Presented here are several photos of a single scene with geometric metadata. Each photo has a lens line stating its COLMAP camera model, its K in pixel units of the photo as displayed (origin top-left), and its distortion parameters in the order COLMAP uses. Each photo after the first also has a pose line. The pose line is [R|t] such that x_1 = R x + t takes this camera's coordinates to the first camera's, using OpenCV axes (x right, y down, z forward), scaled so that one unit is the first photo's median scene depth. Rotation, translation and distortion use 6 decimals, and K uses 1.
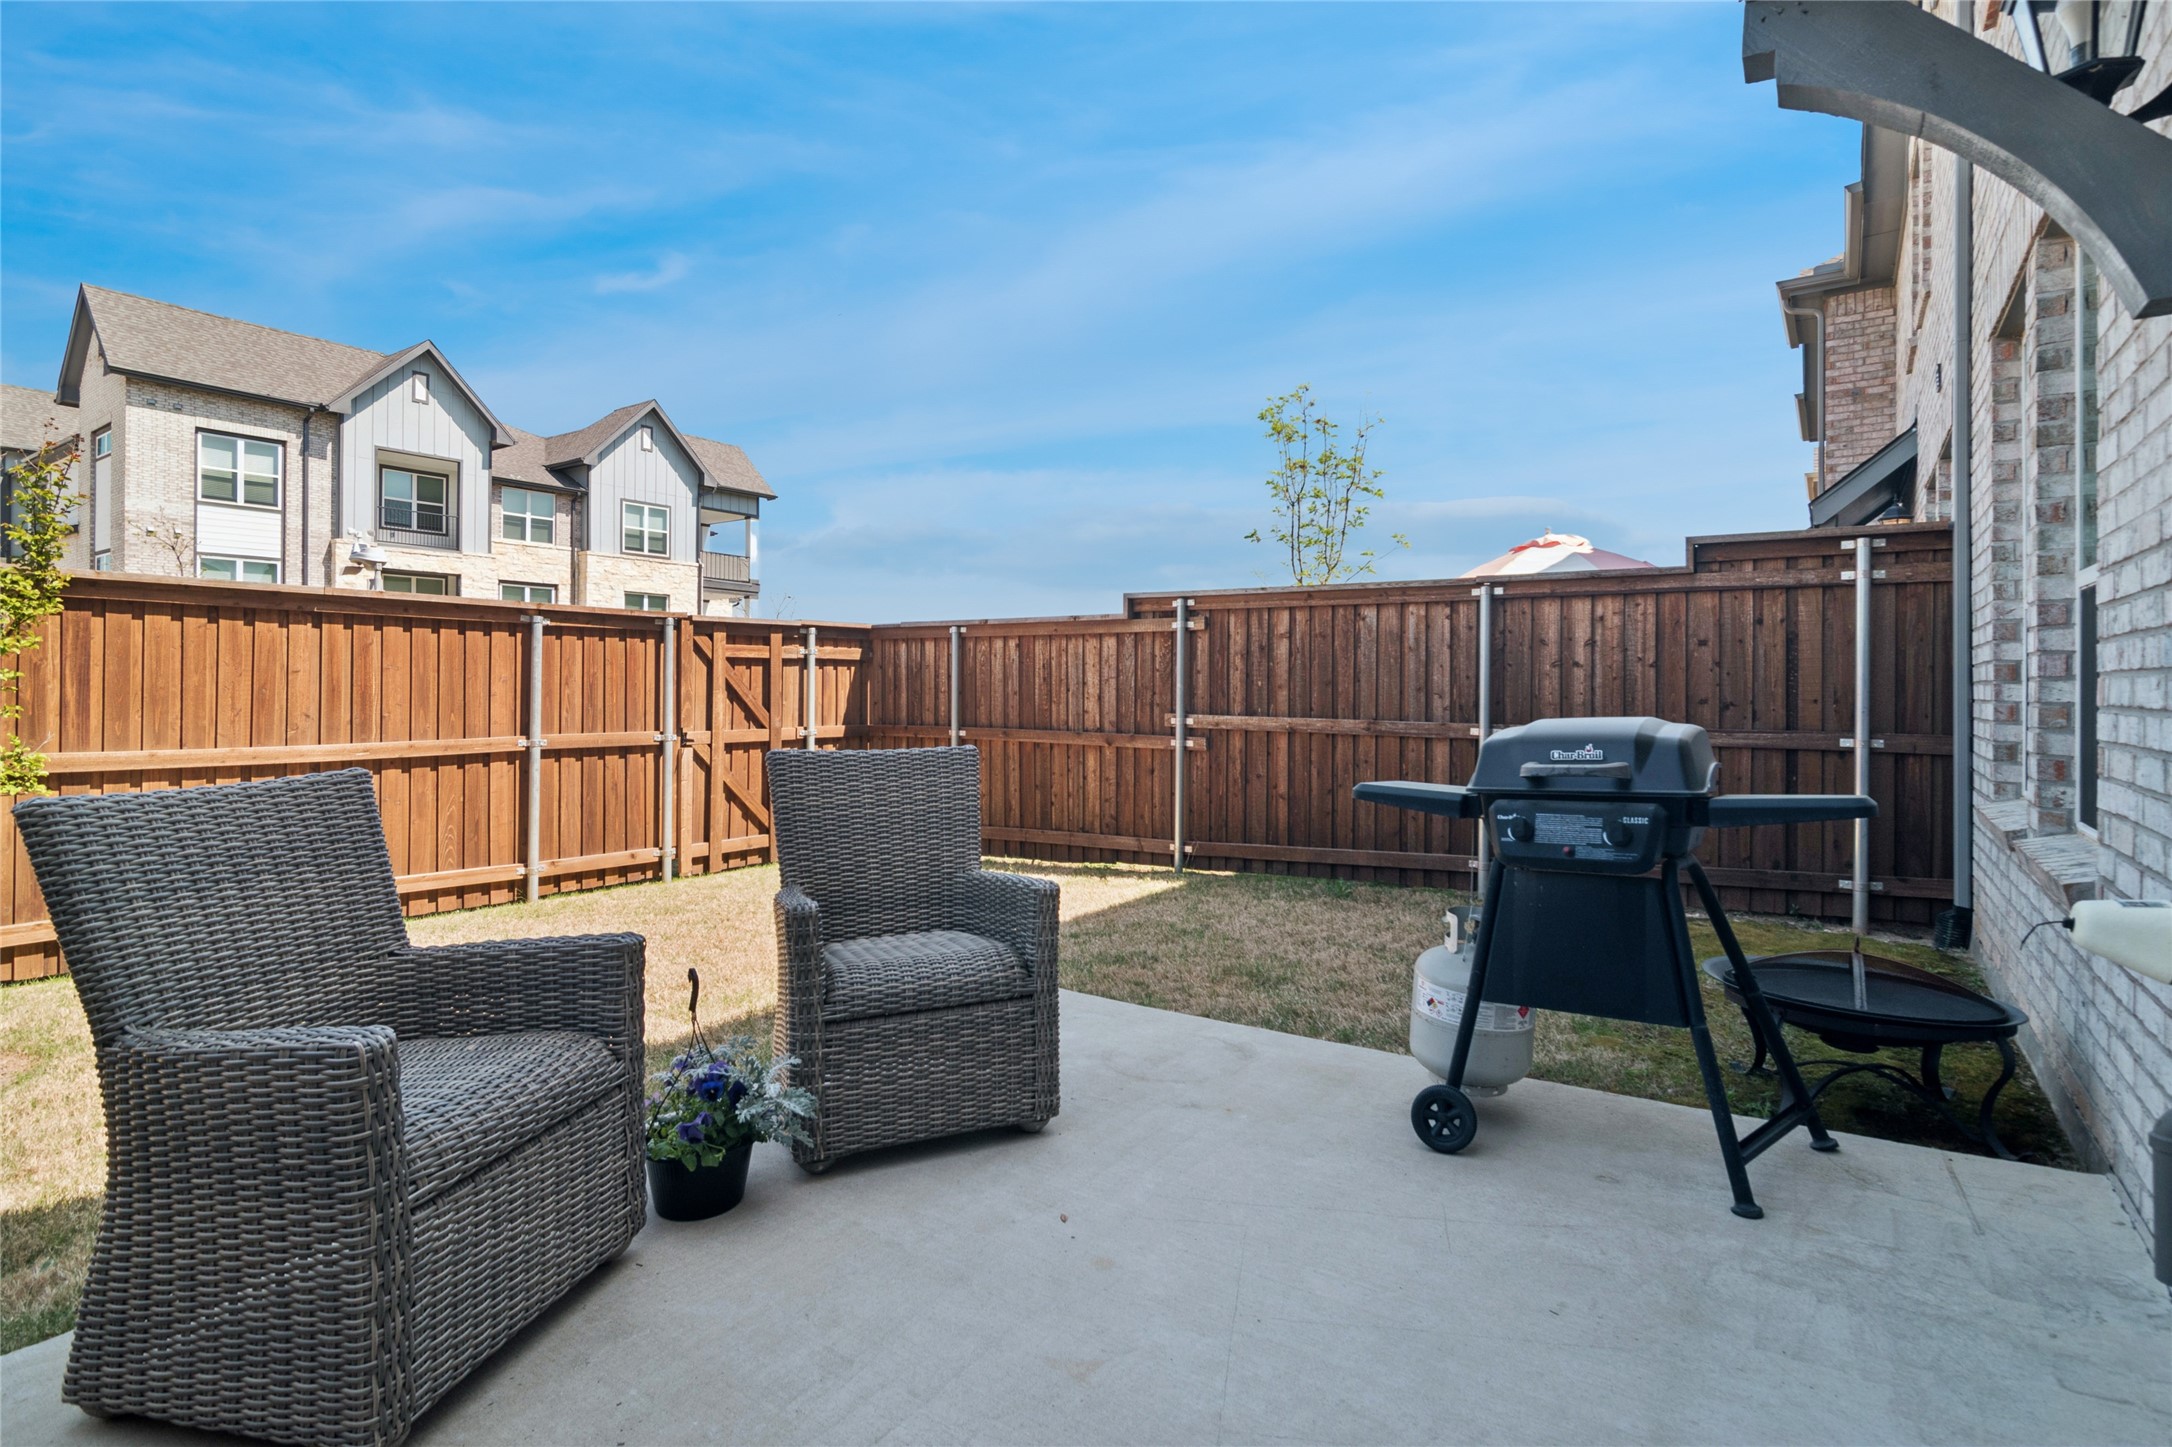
lens RADIAL K [[1017.0, 0, 1025.1], [0, 1017.0, 683.2], [0, 0, 1]] dist [-0.003666, 0.001279]
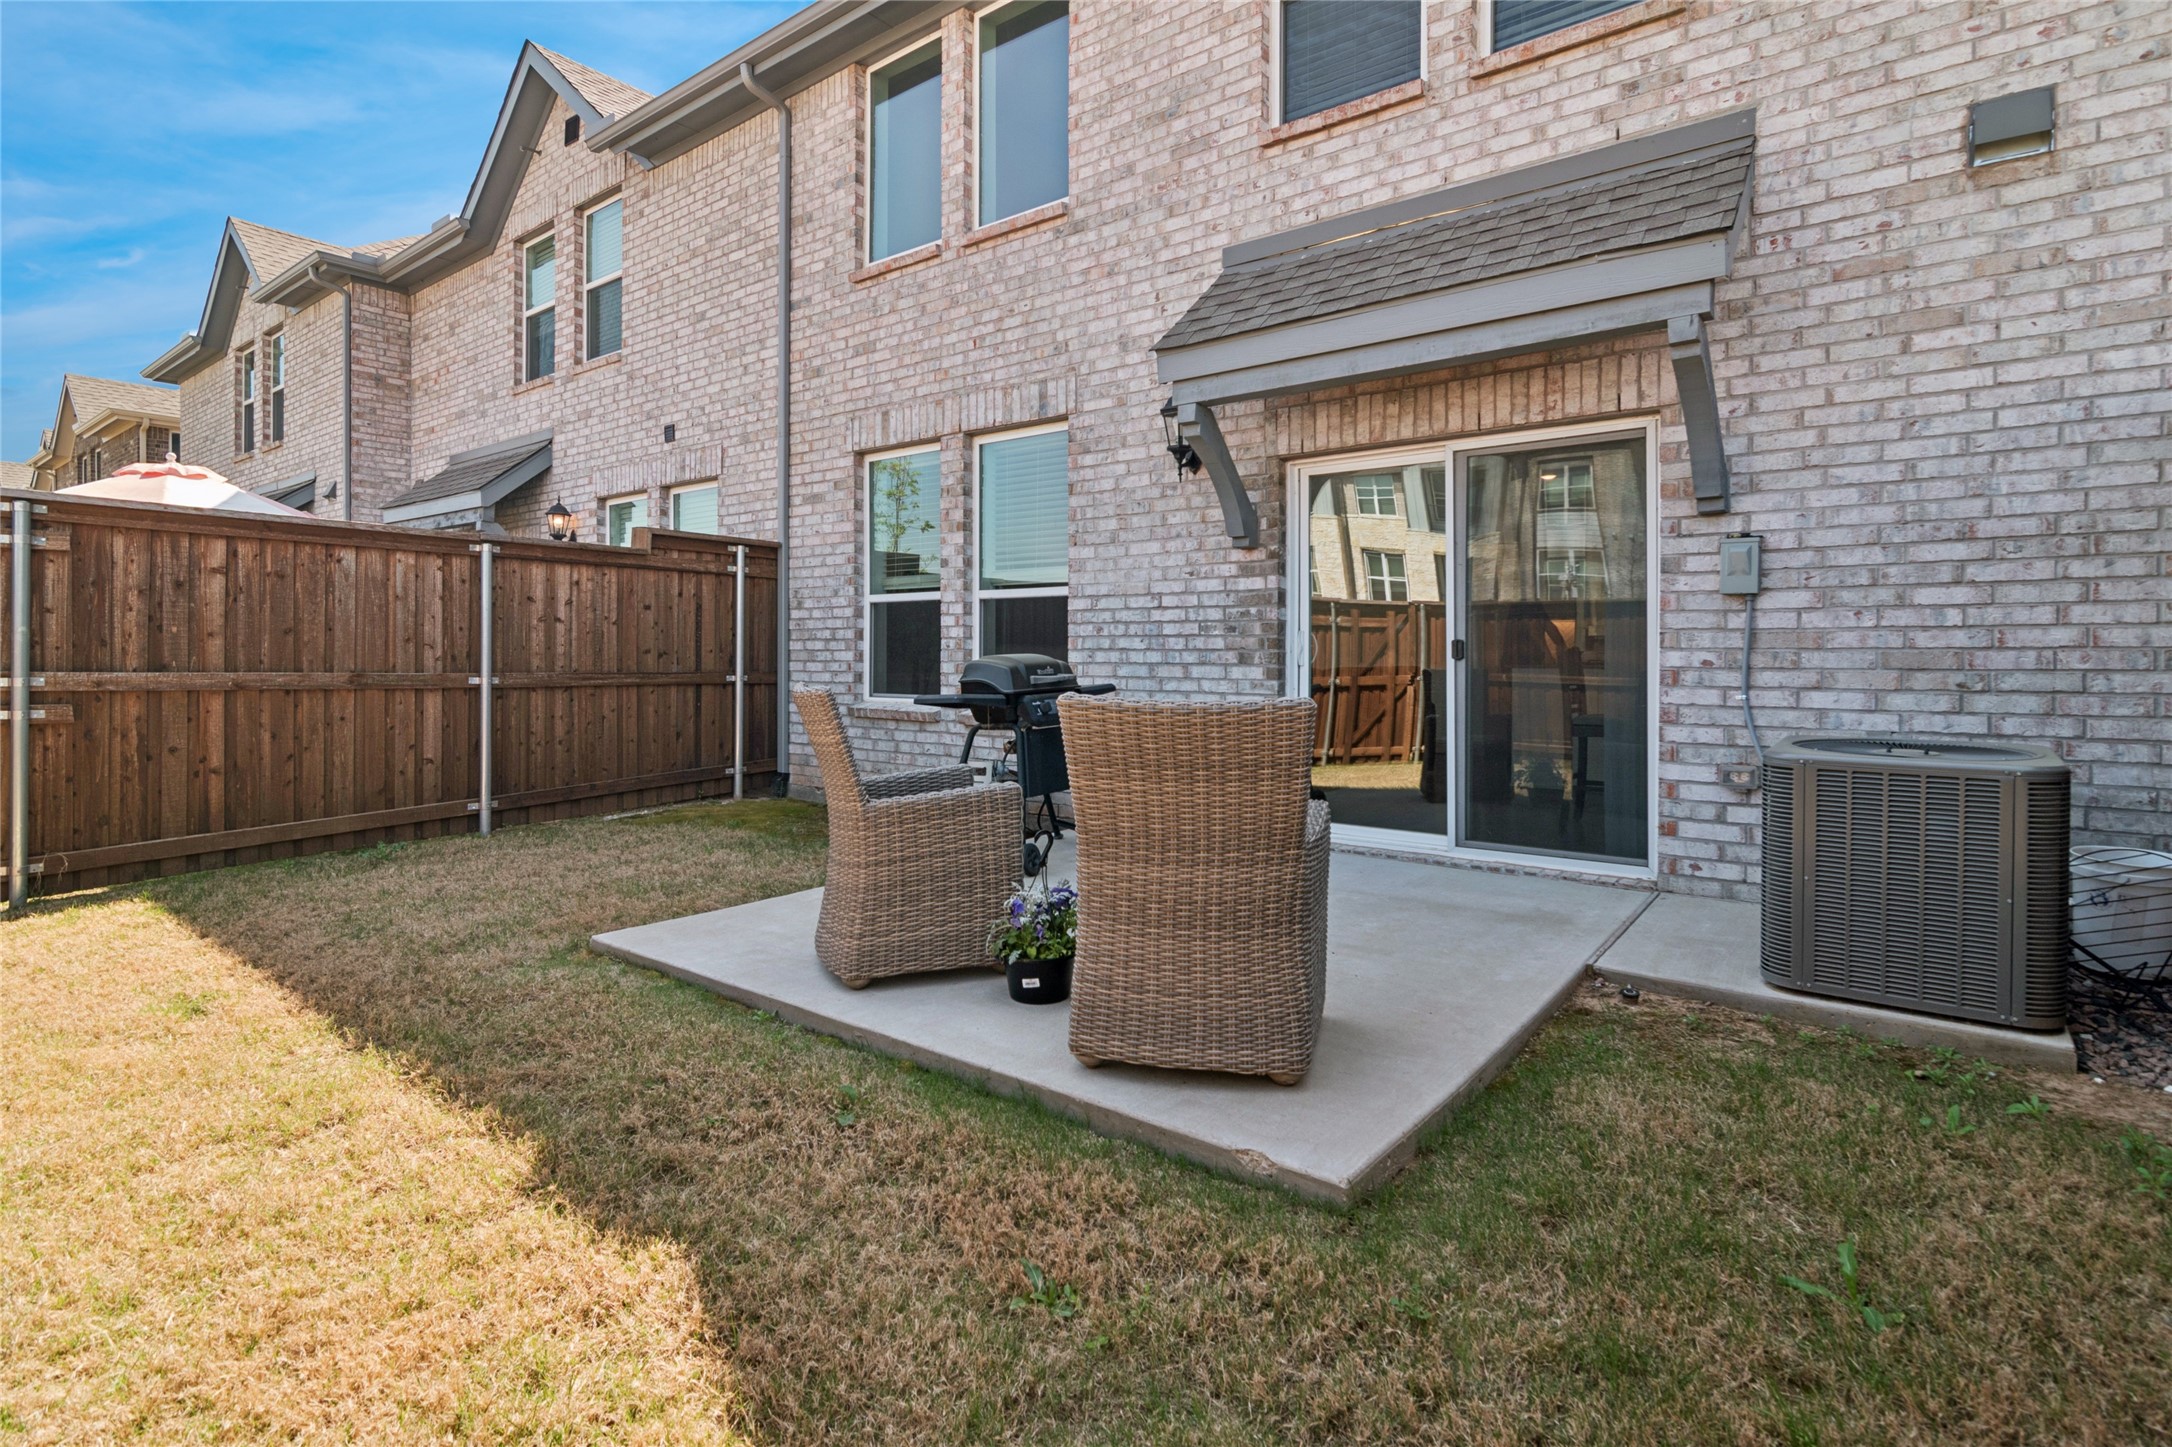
lens RADIAL K [[1017.0, 0, 1132.3], [0, 1017.0, 662.9], [0, 0, 1]] dist [-0.003666, 0.001279]
pose [[0.047637, -0.009427, 0.998820, -0.486610], [-0.010249, 0.999898, 0.009926, 0.010152], [-0.998812, -0.010709, 0.047536, 0.229218]]
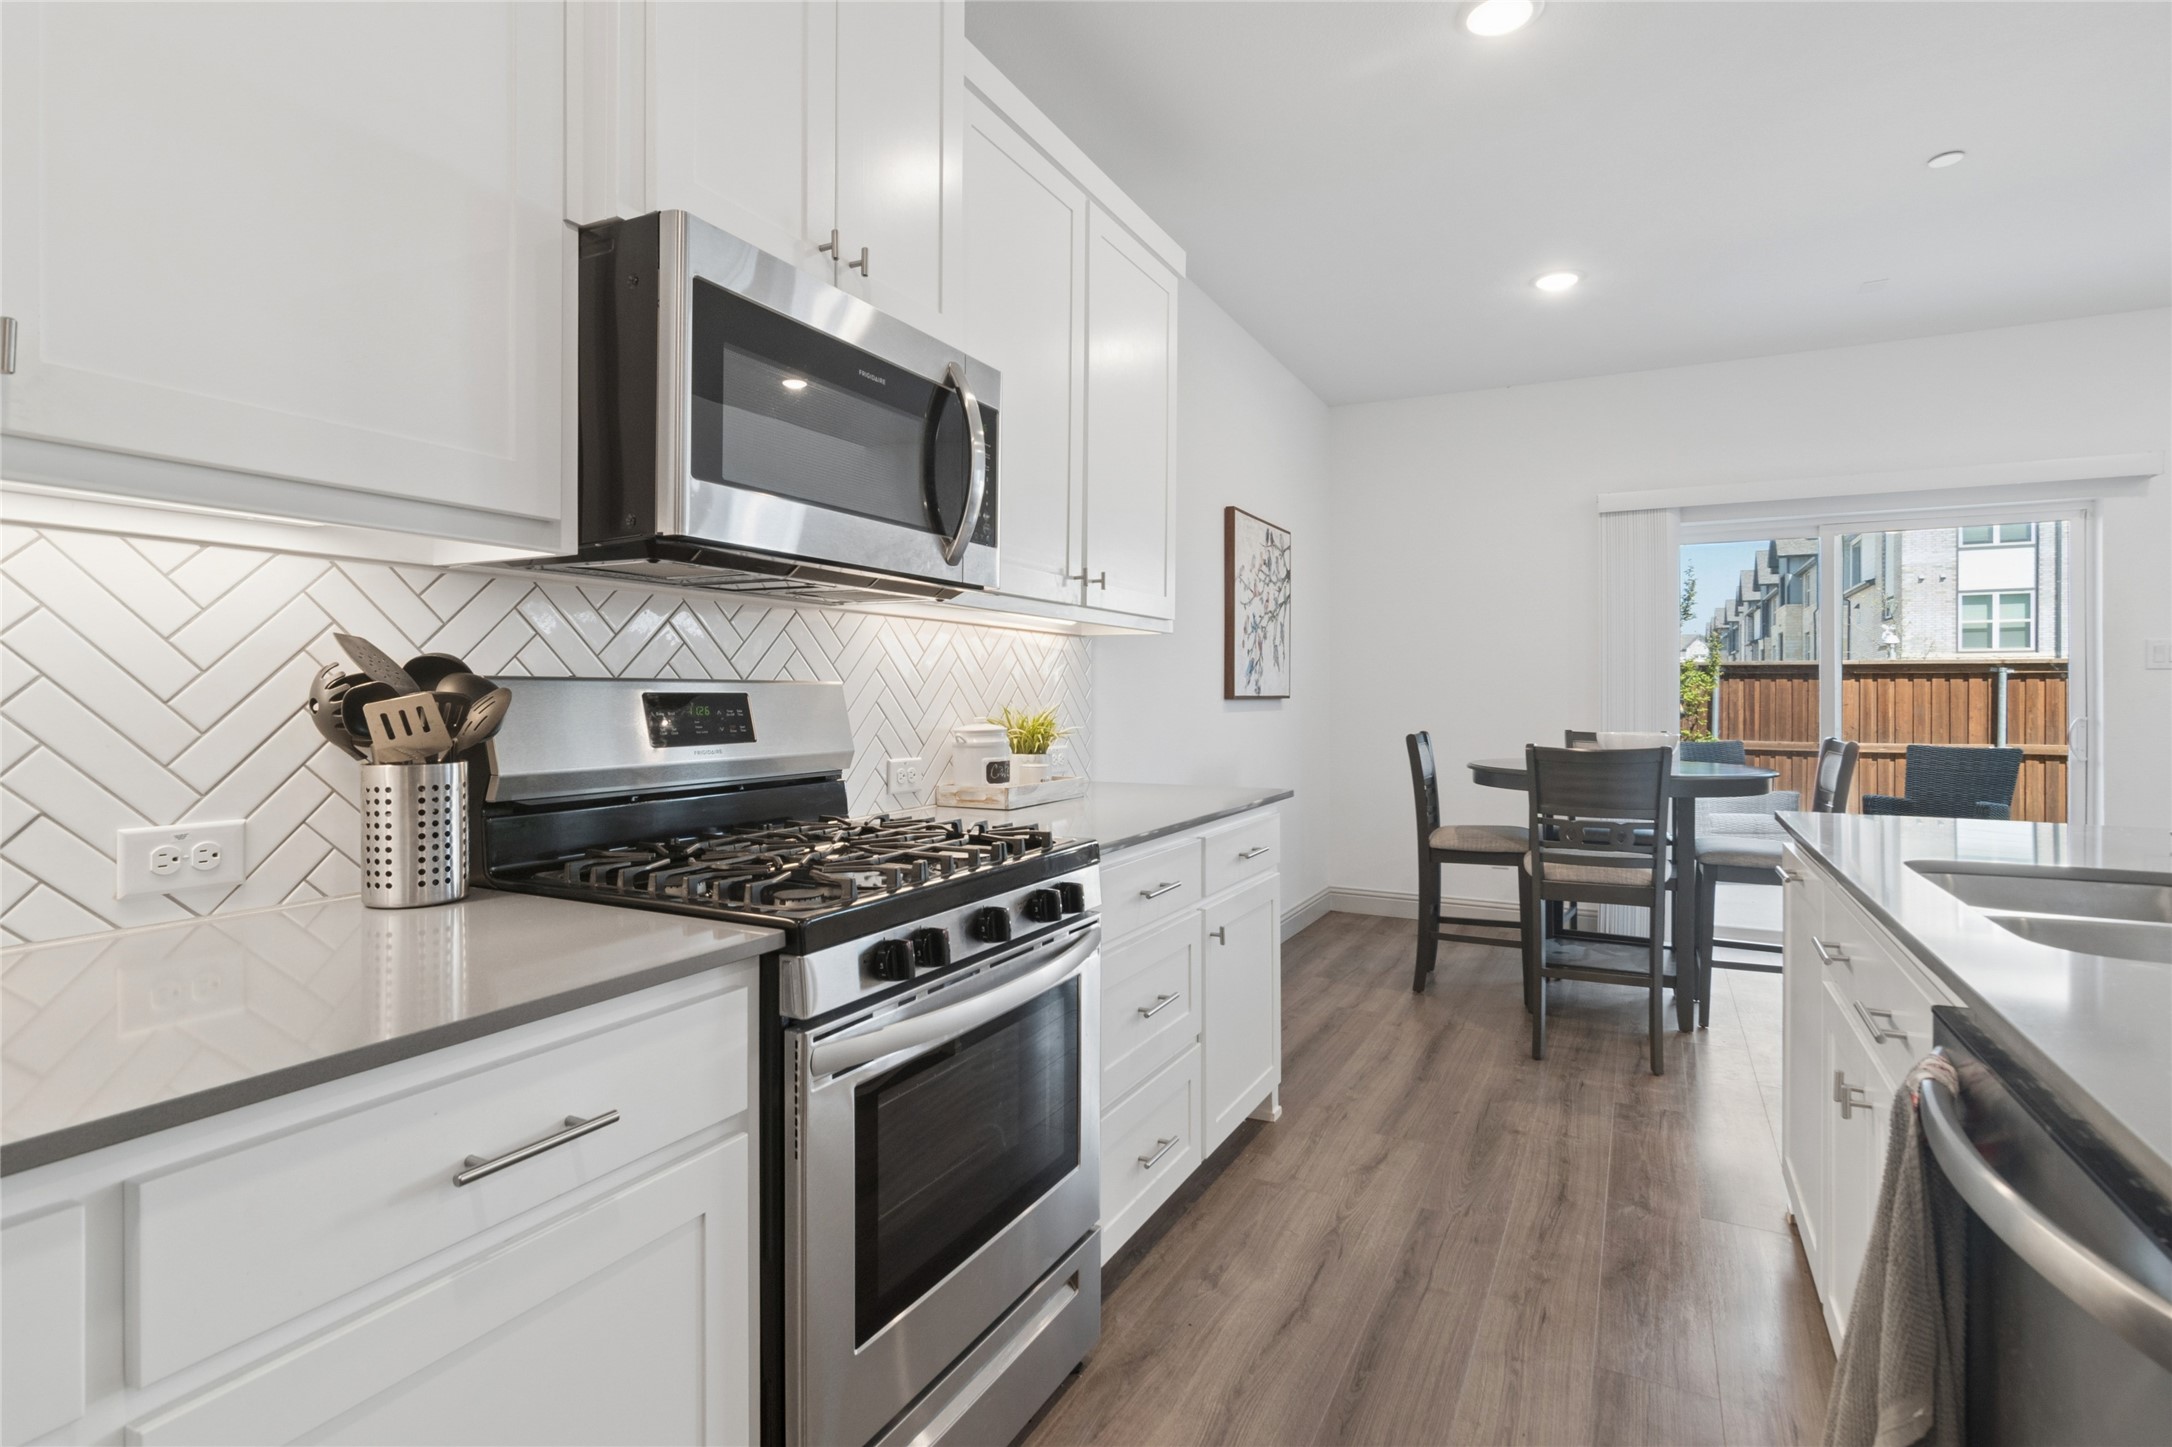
lens RADIAL K [[1017.0, 0, 1123.8], [0, 1017.0, 694.6], [0, 0, 1]] dist [-0.003666, 0.001279]
pose [[0.145412, -0.007491, -0.989343, 0.821241], [0.005061, 0.999964, -0.006828, -0.020134], [0.989358, -0.004014, 0.145445, -0.529524]]
